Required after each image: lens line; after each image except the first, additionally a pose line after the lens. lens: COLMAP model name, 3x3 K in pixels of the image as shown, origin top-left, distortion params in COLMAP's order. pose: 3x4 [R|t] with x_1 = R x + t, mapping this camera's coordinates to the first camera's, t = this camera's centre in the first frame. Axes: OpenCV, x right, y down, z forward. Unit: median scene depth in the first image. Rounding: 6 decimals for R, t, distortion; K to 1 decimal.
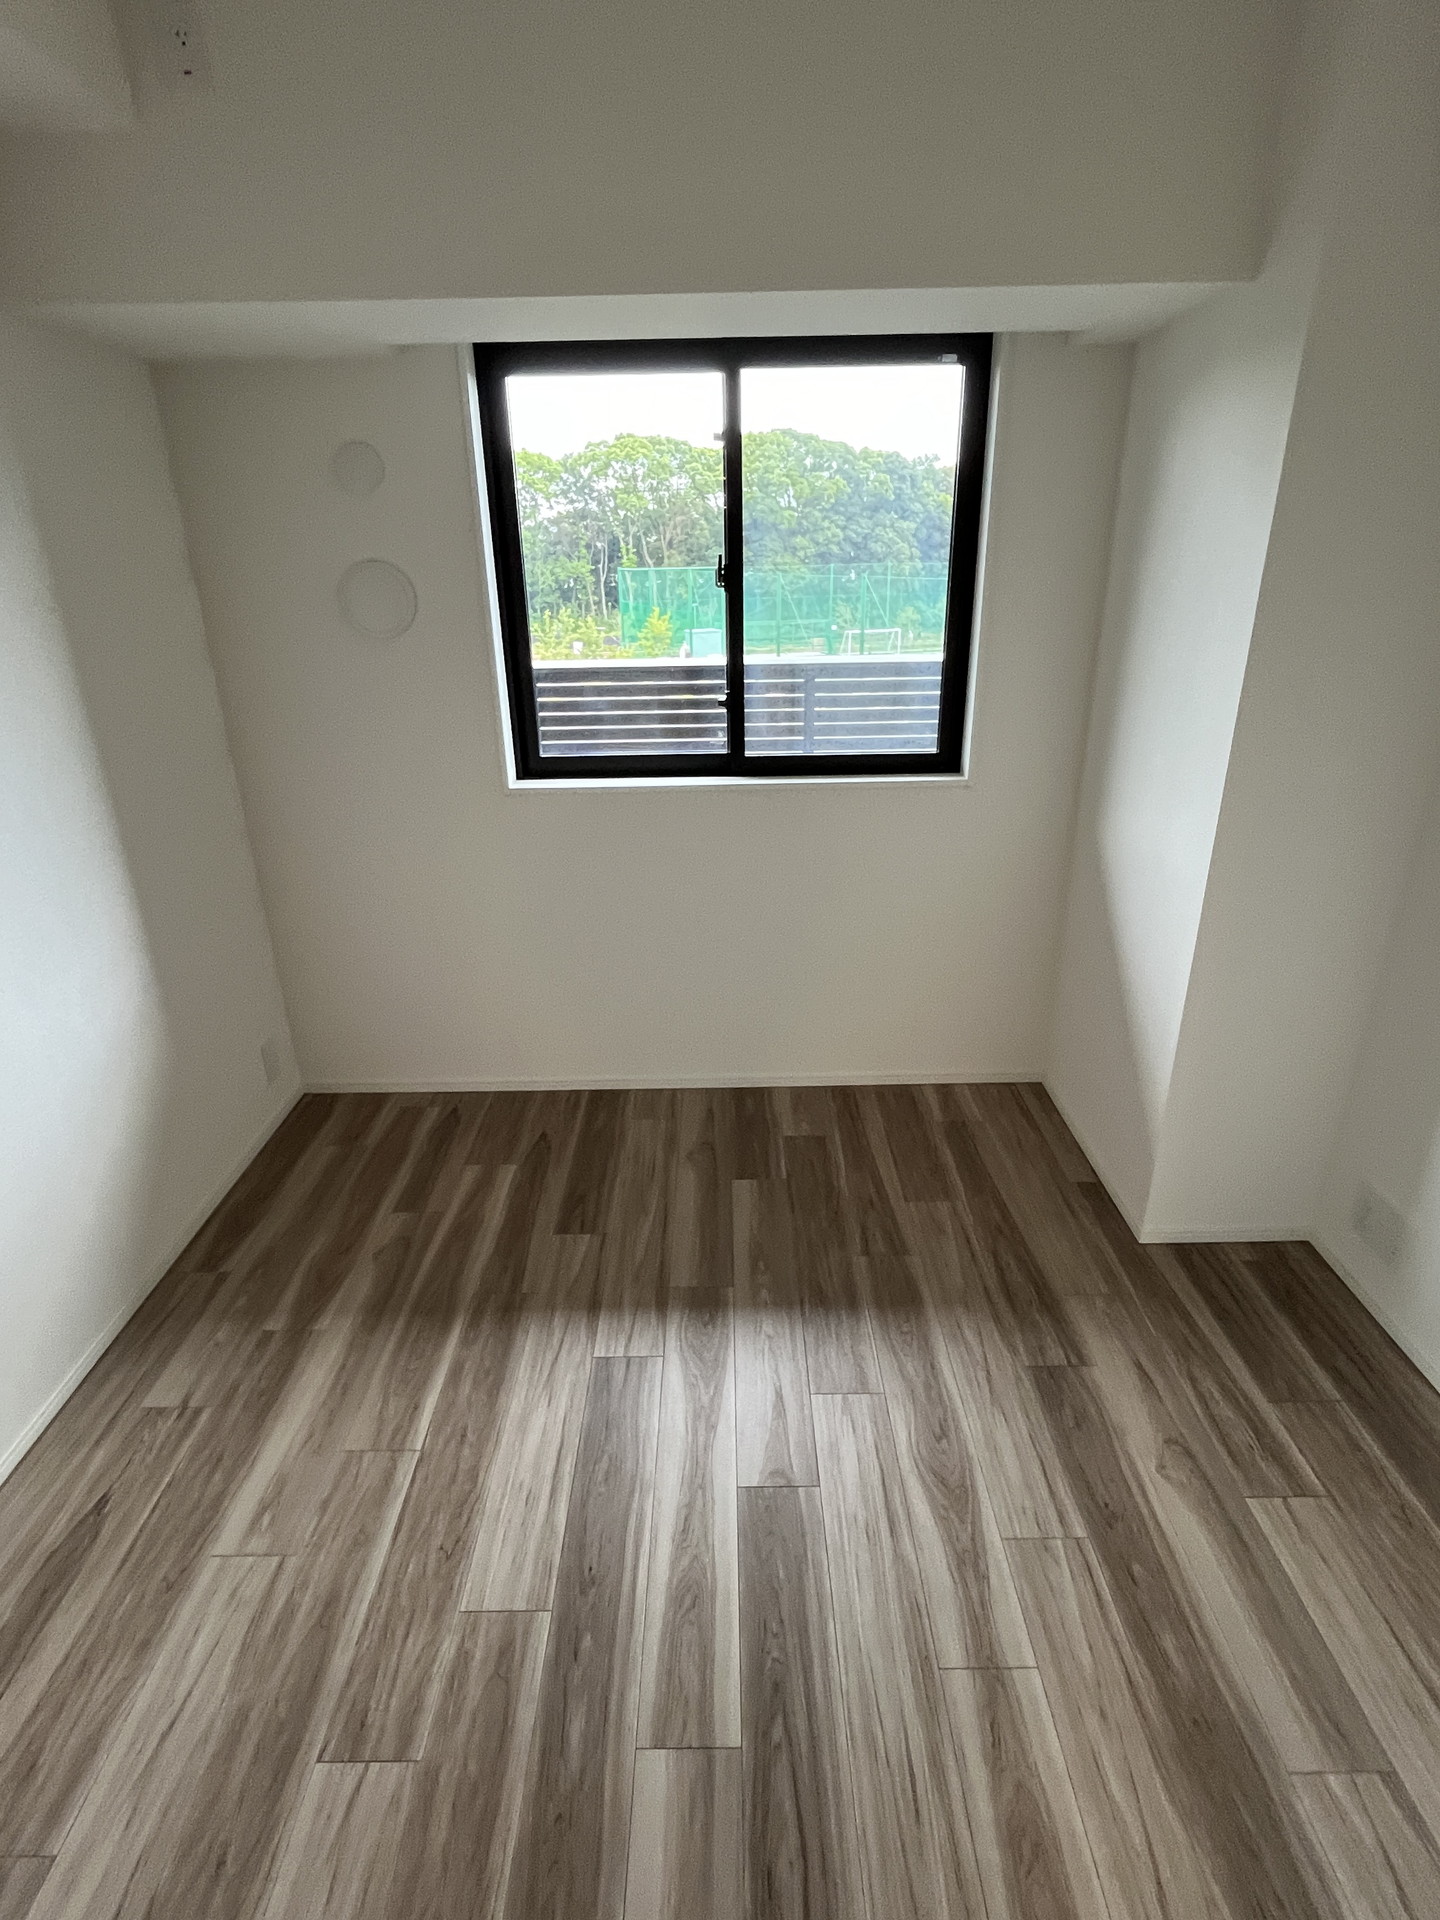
lens RADIAL K [[958.7, 0, 720.0], [0, 958.7, 960.0], [0, 0, 1]] dist [-0.001264, -0.000633]
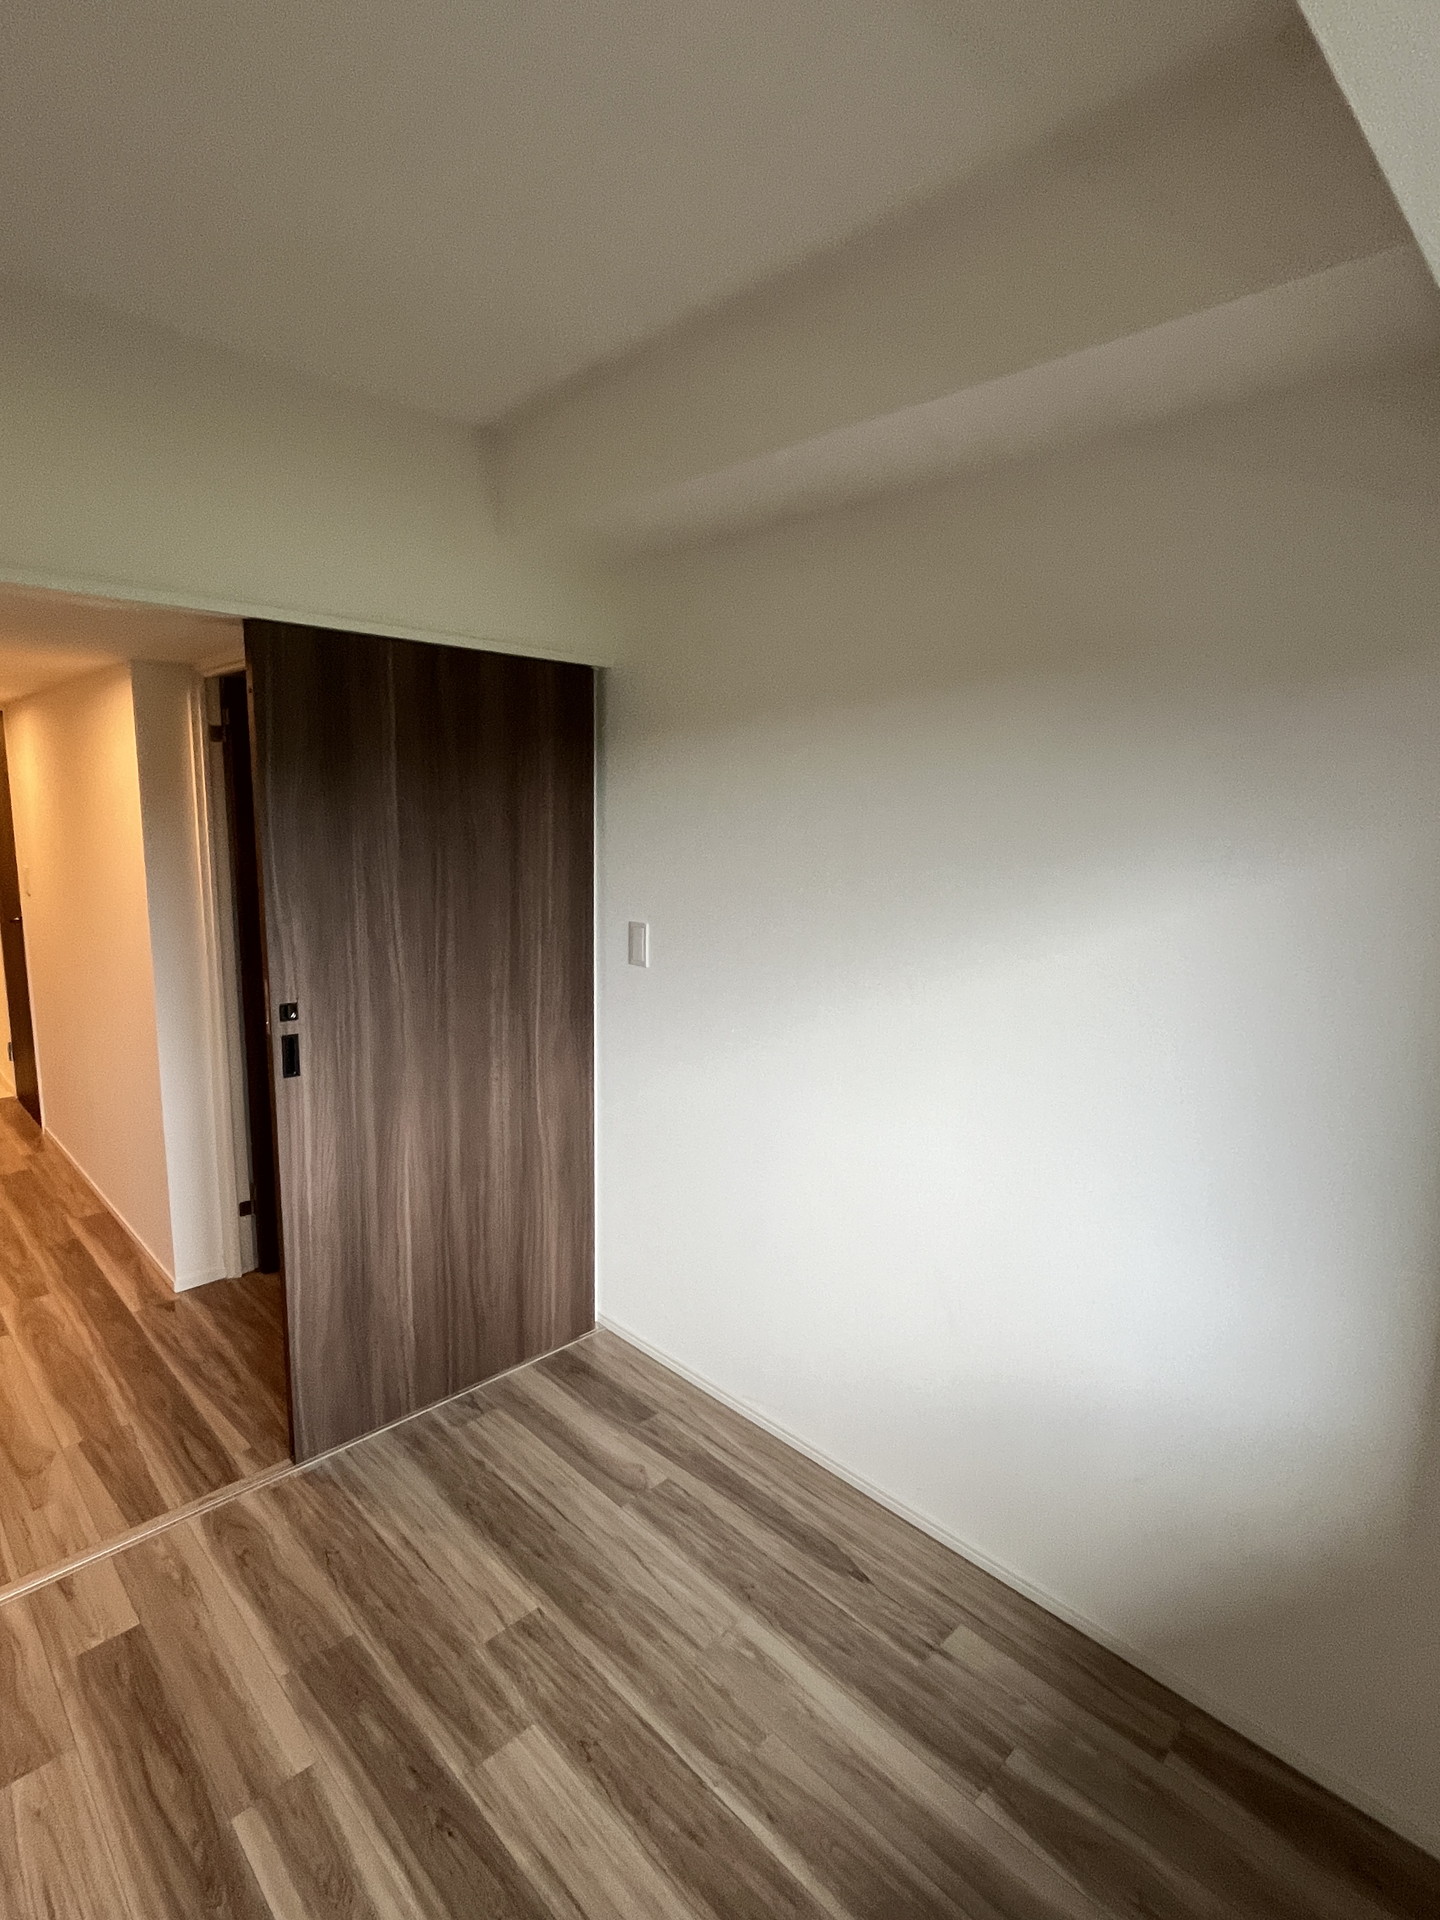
lens RADIAL K [[958.7, 0, 720.0], [0, 958.7, 960.0], [0, 0, 1]] dist [-0.001264, -0.000633]
pose [[-0.712673, 0.117883, -0.691520, 0.227838], [-0.275543, 0.859508, 0.430491, -0.593704], [0.645115, 0.497343, -0.580066, 1.271723]]
